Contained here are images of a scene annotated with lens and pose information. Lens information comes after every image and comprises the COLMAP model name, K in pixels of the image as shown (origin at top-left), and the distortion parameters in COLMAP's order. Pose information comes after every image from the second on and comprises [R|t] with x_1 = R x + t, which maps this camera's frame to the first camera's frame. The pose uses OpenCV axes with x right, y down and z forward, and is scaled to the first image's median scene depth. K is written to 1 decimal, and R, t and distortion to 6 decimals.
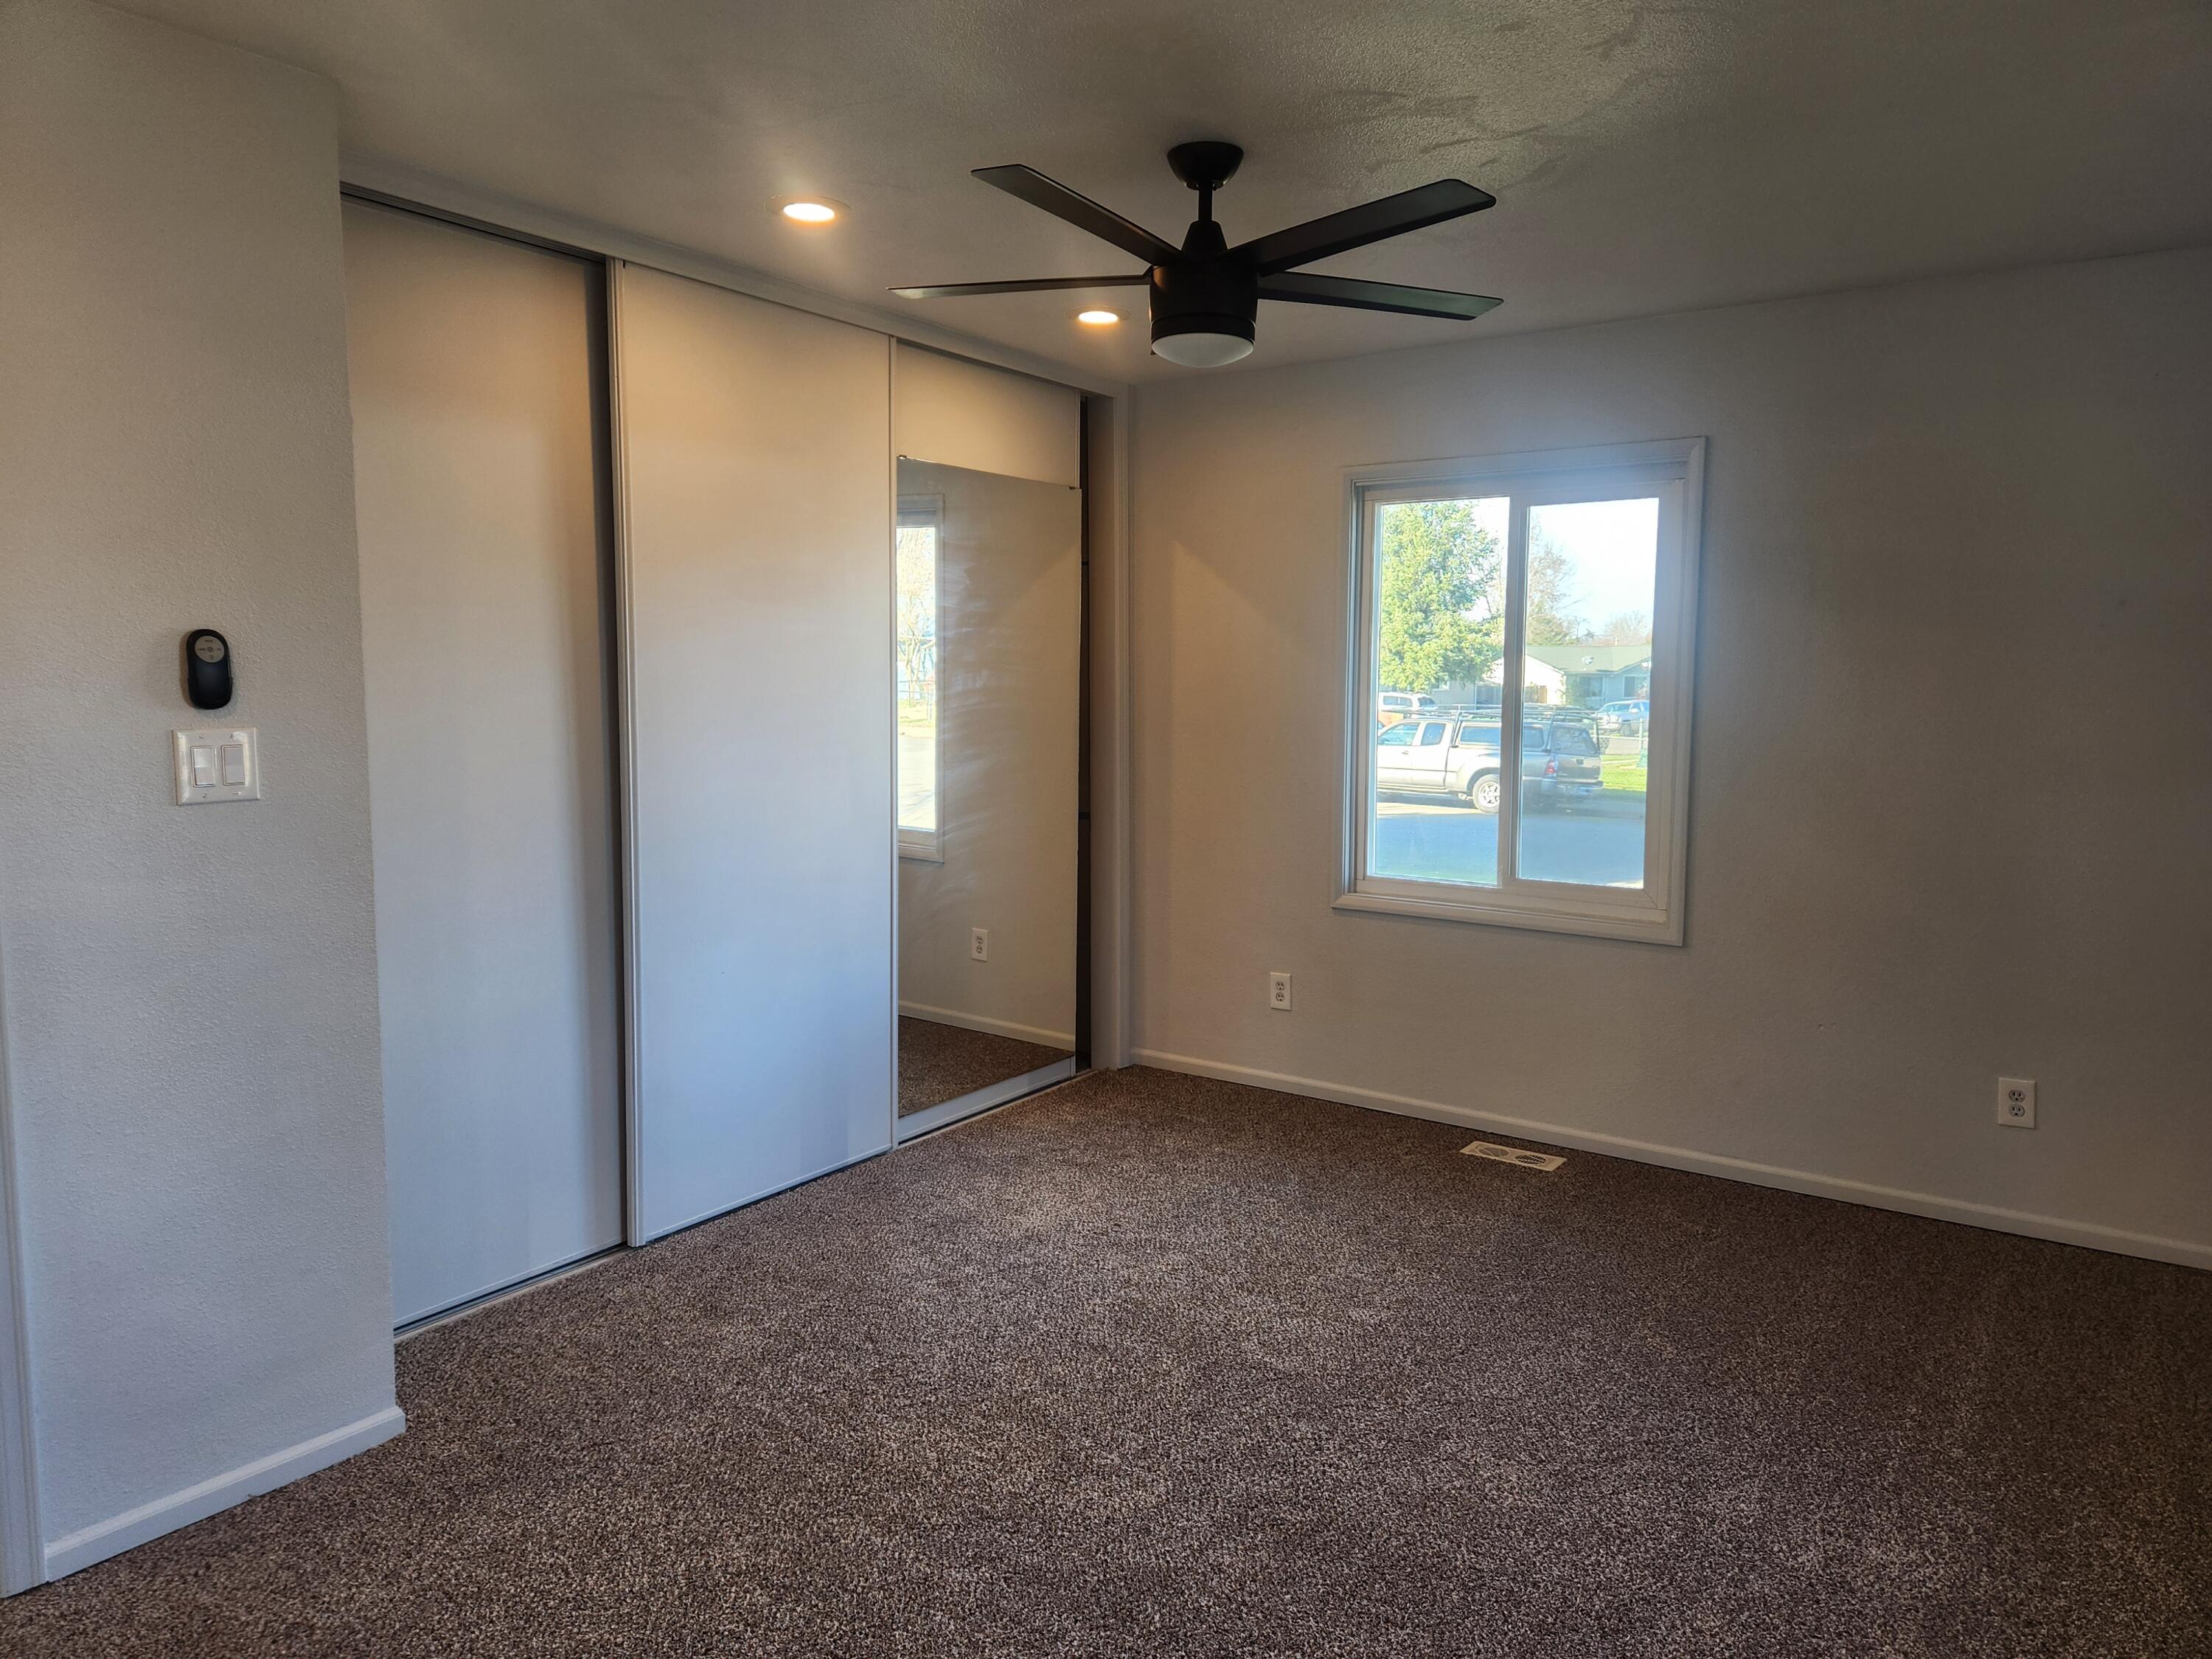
lens RADIAL K [[1467.2, 0, 1112.8], [0, 1467.2, 819.2], [0, 0, 1]] dist [0.093708, -0.080567]
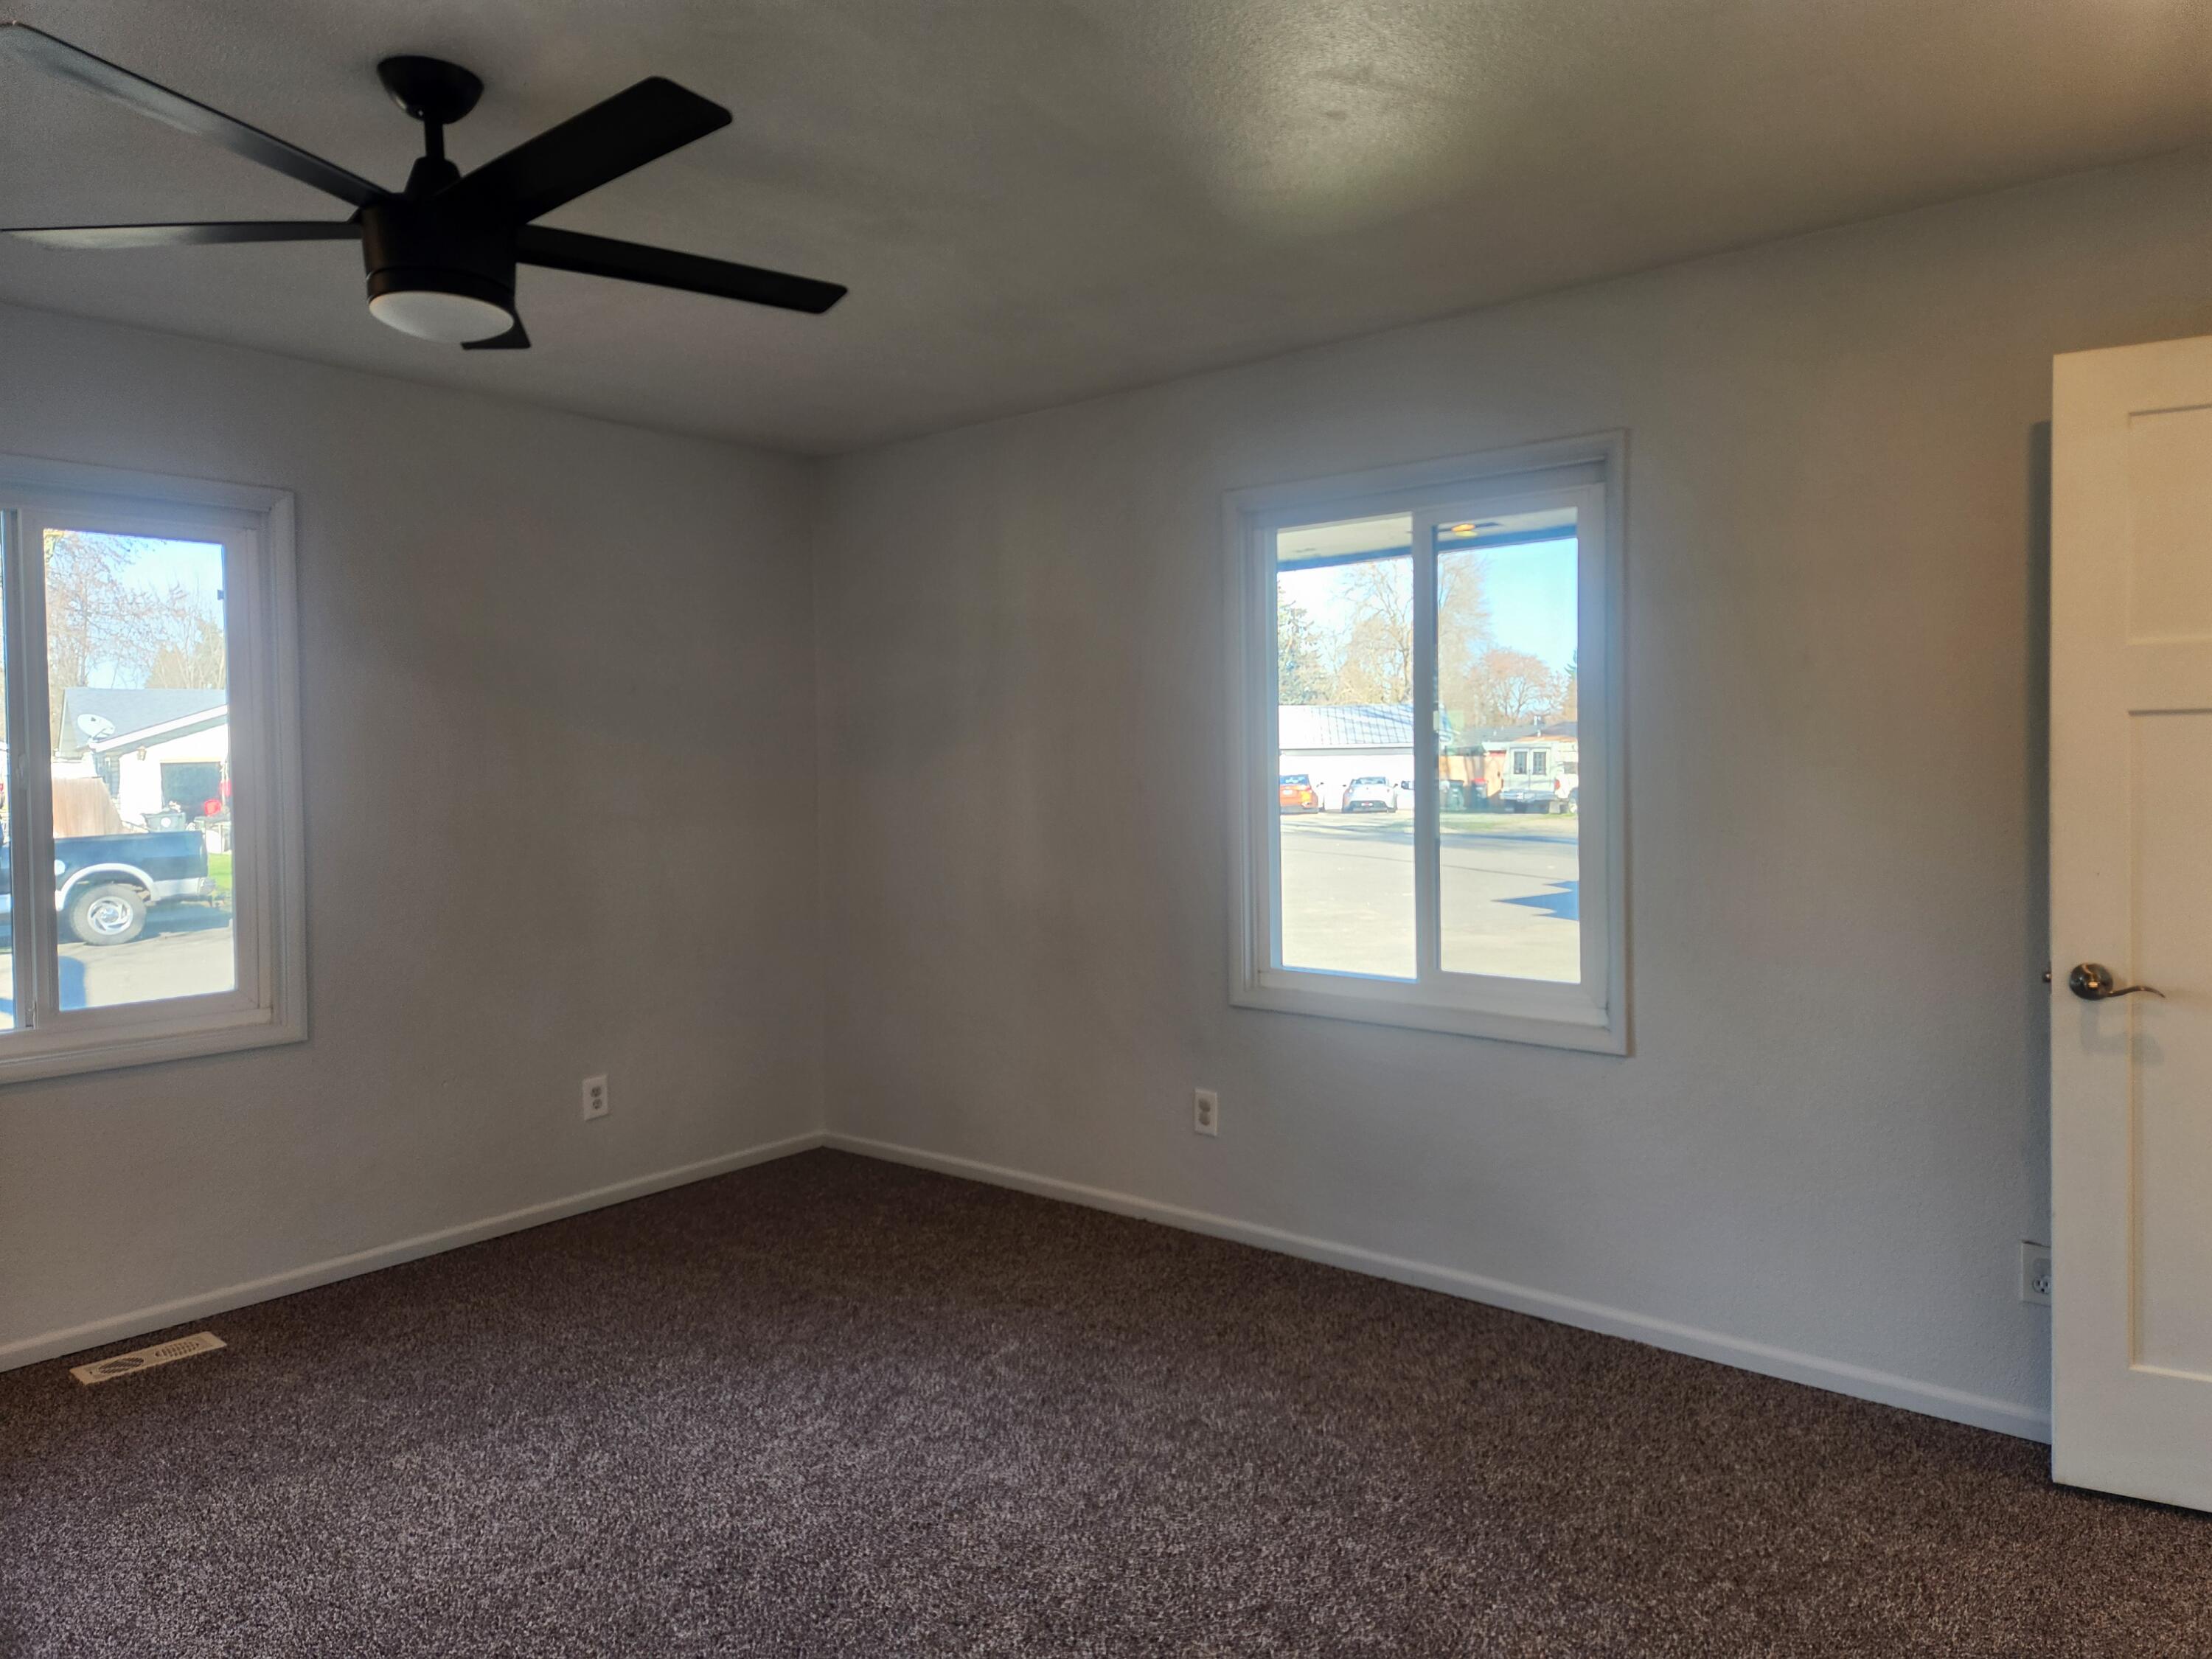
lens RADIAL K [[1467.2, 0, 1112.8], [0, 1467.2, 819.2], [0, 0, 1]] dist [0.093708, -0.080567]
pose [[0.075396, -0.047014, 0.996045, -0.516310], [0.111842, 0.992984, 0.038404, -0.031041], [-0.990862, 0.108504, 0.080125, 0.443837]]
